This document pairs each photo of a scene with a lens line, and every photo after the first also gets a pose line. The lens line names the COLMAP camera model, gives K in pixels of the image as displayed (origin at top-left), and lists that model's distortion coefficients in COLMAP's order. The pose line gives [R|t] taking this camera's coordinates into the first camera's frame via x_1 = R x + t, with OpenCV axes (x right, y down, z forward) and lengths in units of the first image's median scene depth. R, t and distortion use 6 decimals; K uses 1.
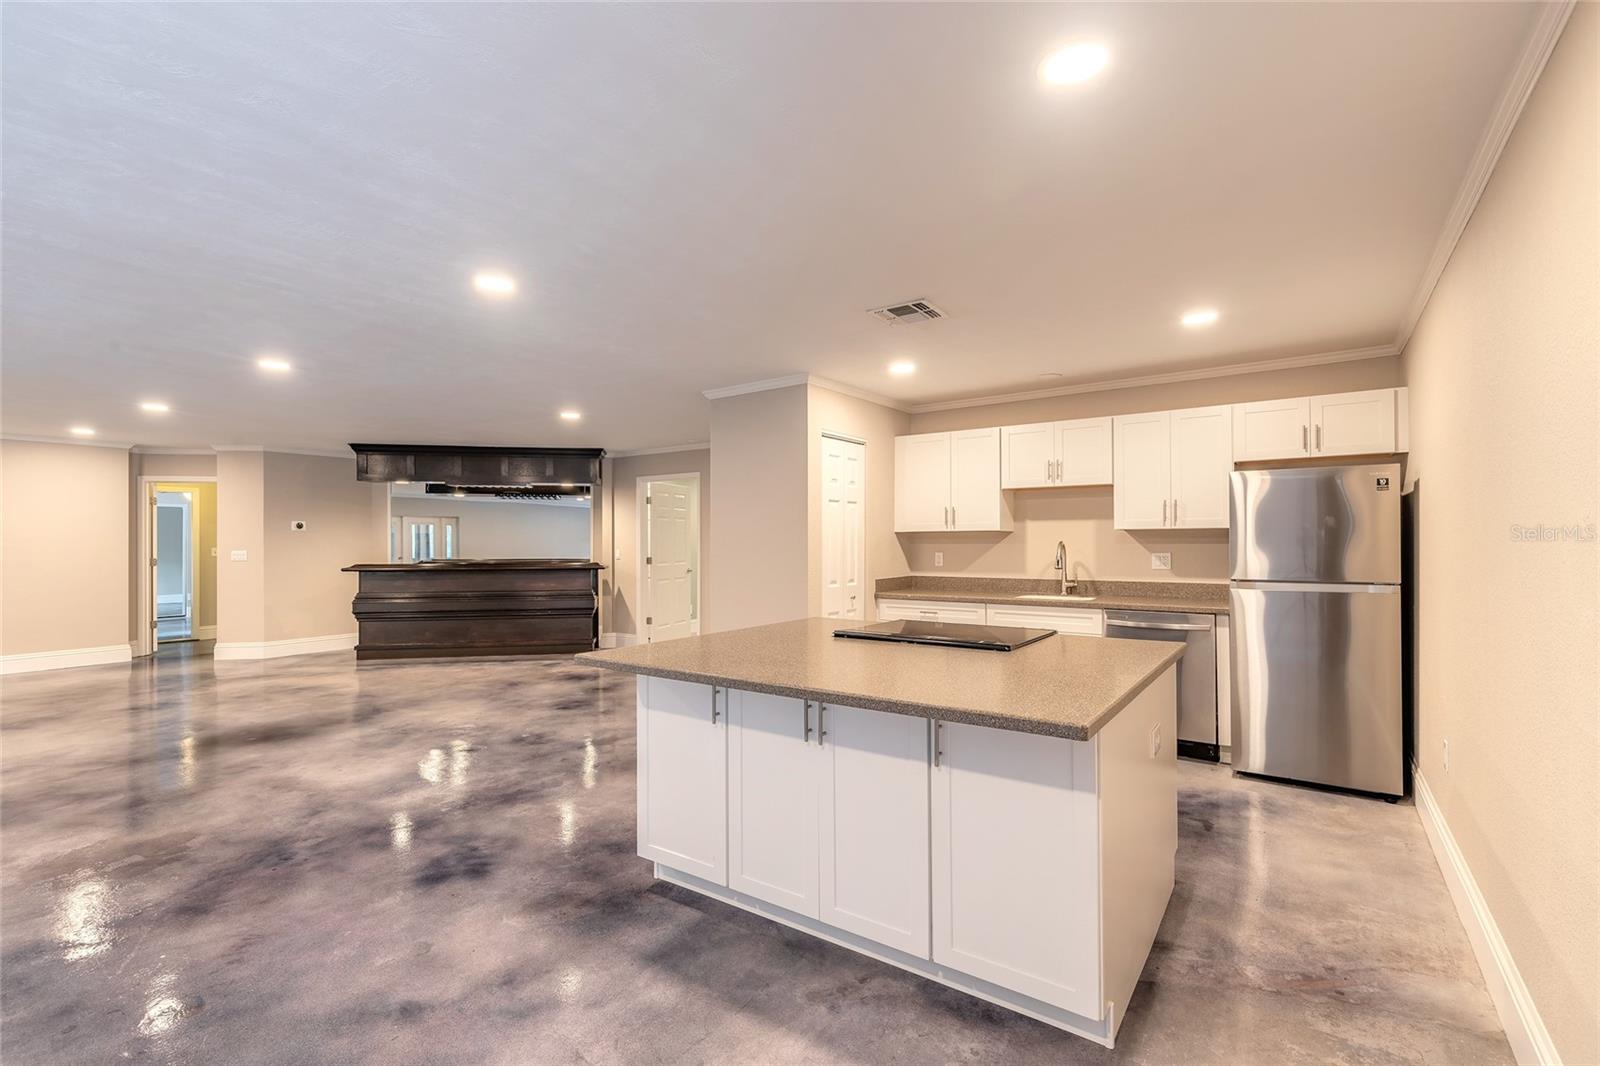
lens RADIAL K [[717.8, 0, 795.0], [0, 717.8, 540.3], [0, 0, 1]] dist [0.003904, -0.000515]
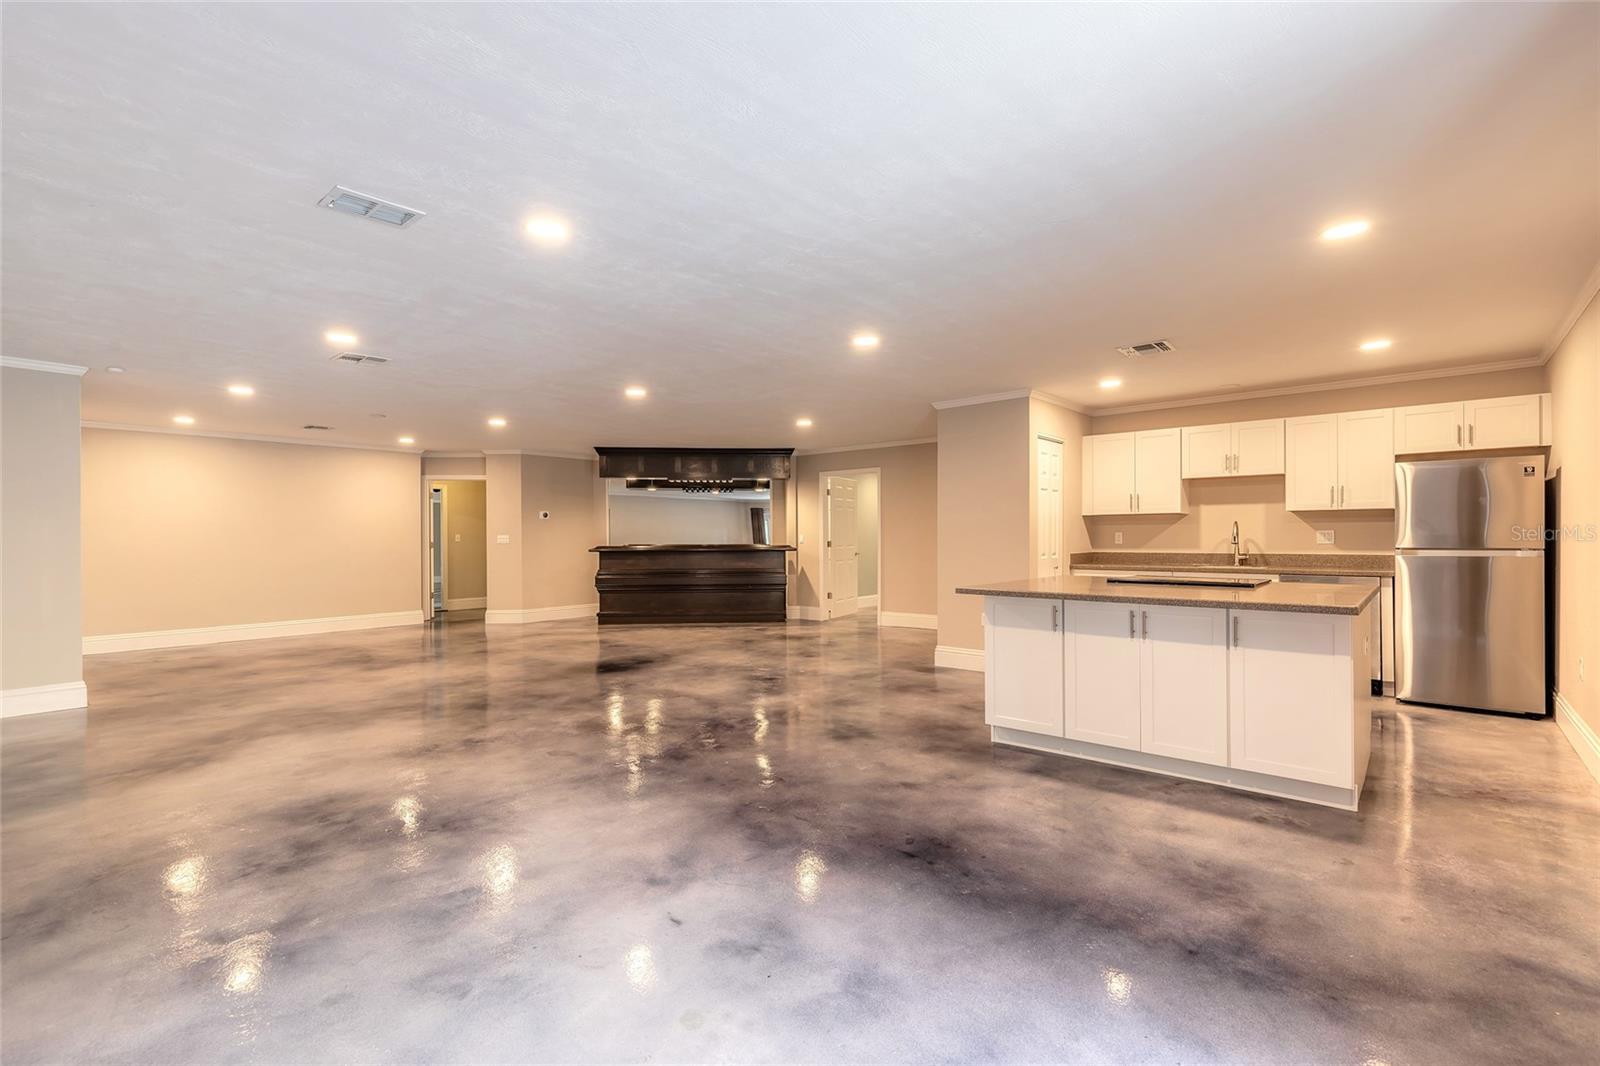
lens RADIAL K [[717.8, 0, 795.0], [0, 717.8, 540.3], [0, 0, 1]] dist [0.003904, -0.000515]
pose [[0.995110, -0.000327, -0.098777, -0.258035], [0.001052, 0.999973, 0.007279, 0.024521], [0.098772, -0.007347, 0.995083, -0.292693]]
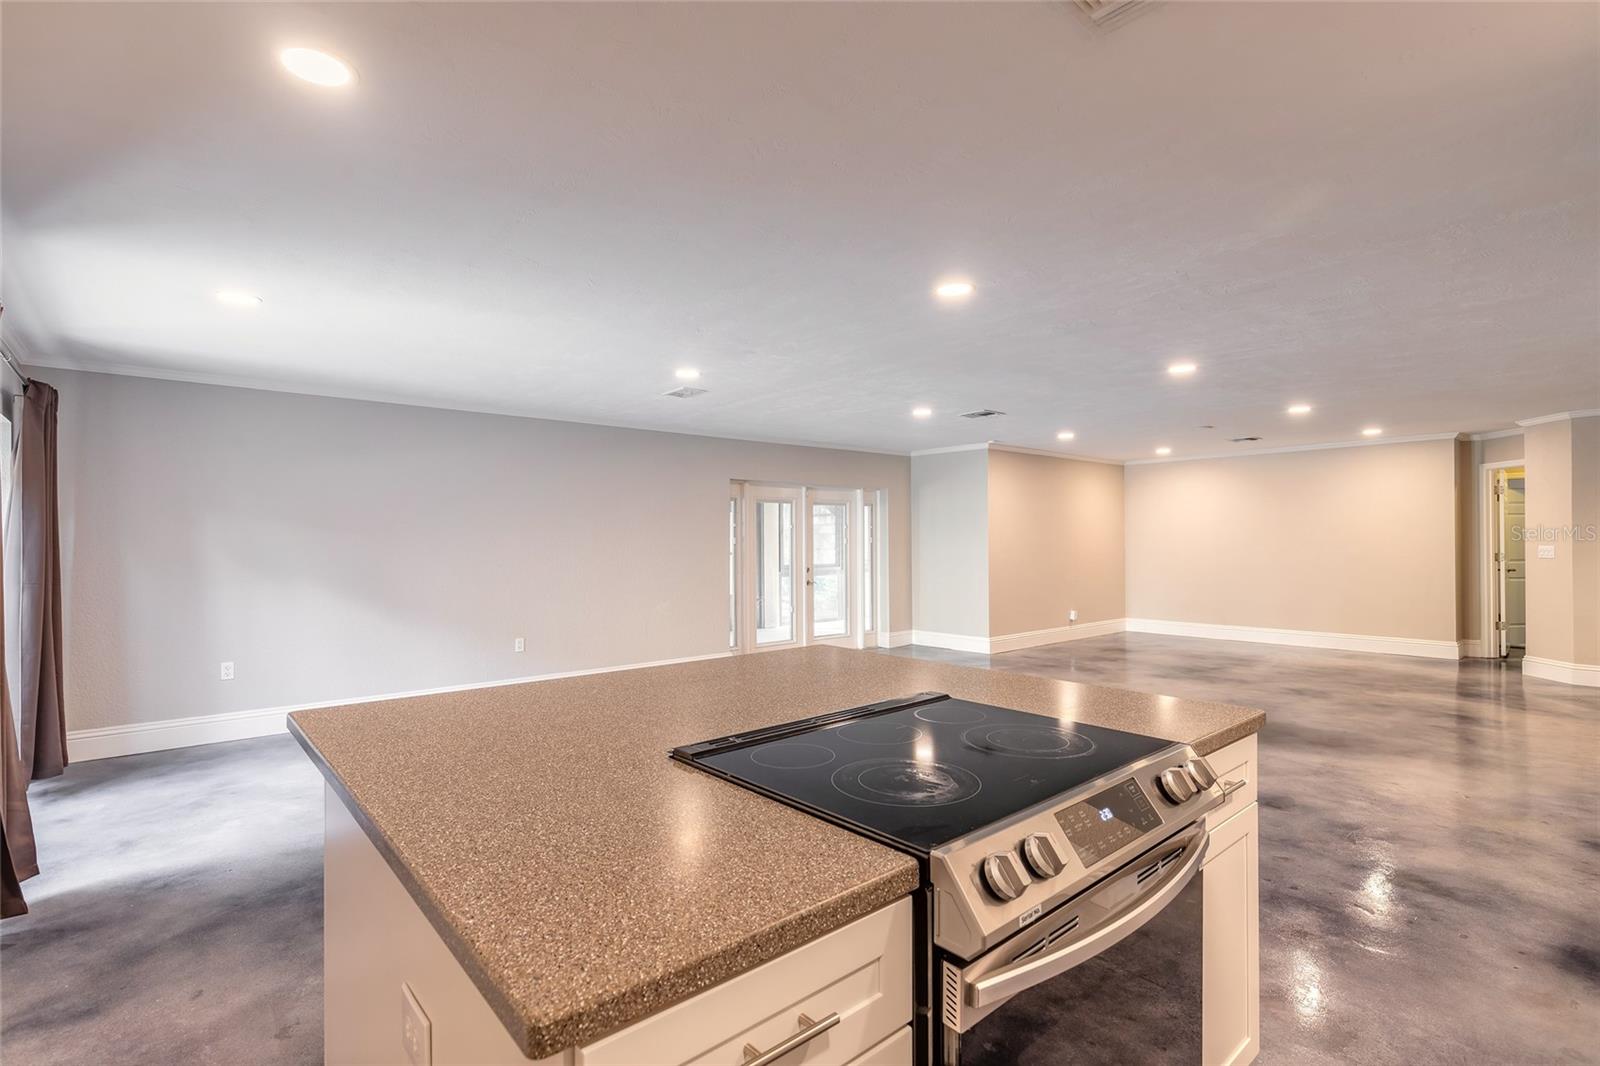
lens RADIAL K [[745.2, 0, 800.0], [0, 745.2, 533.0], [0, 0, 1]] dist [0.000422, 0.000065]
pose [[-0.230926, -0.004000, -0.972963, 0.410856], [0.007320, 0.999956, -0.005849, -0.002319], [0.972944, -0.008473, -0.230887, 0.622506]]
